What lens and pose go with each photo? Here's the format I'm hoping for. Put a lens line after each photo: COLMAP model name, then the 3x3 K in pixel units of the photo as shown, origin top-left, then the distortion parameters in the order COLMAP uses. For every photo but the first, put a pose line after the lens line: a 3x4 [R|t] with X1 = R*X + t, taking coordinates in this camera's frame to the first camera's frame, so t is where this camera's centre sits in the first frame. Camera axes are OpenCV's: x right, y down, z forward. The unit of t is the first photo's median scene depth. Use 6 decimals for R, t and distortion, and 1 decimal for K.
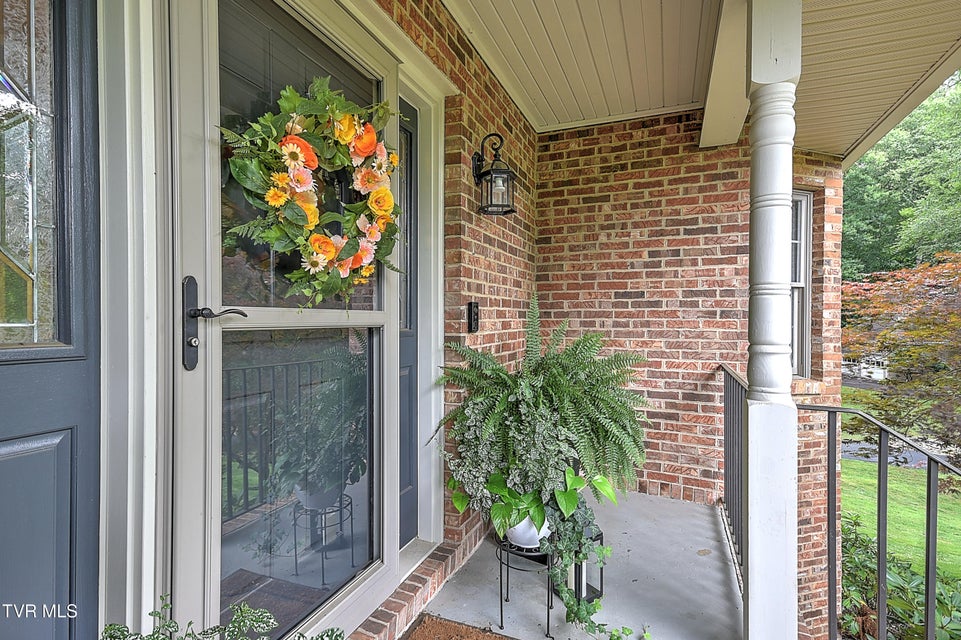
lens RADIAL K [[496.5, 0, 454.5], [0, 496.5, 324.7], [0, 0, 1]] dist [0.016942, 0.003313]
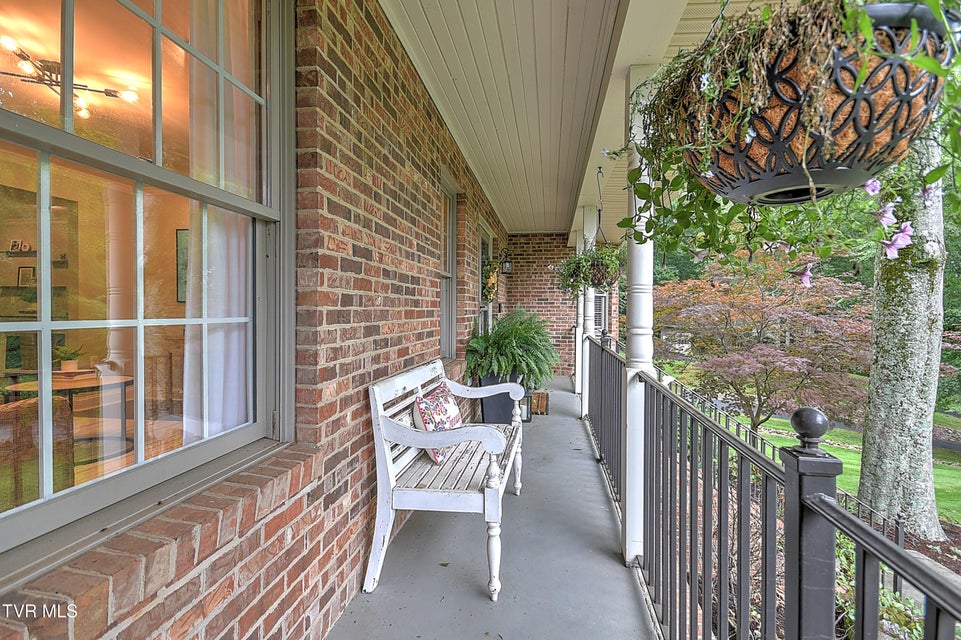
lens RADIAL K [[435.6, 0, 484.5], [0, 435.6, 314.9], [0, 0, 1]] dist [0.014407, -0.003941]
pose [[0.978711, 0.001678, 0.205235, -0.424023], [-0.002426, 0.999991, 0.003394, 0.013200], [-0.205228, -0.003820, 0.978707, -1.191538]]
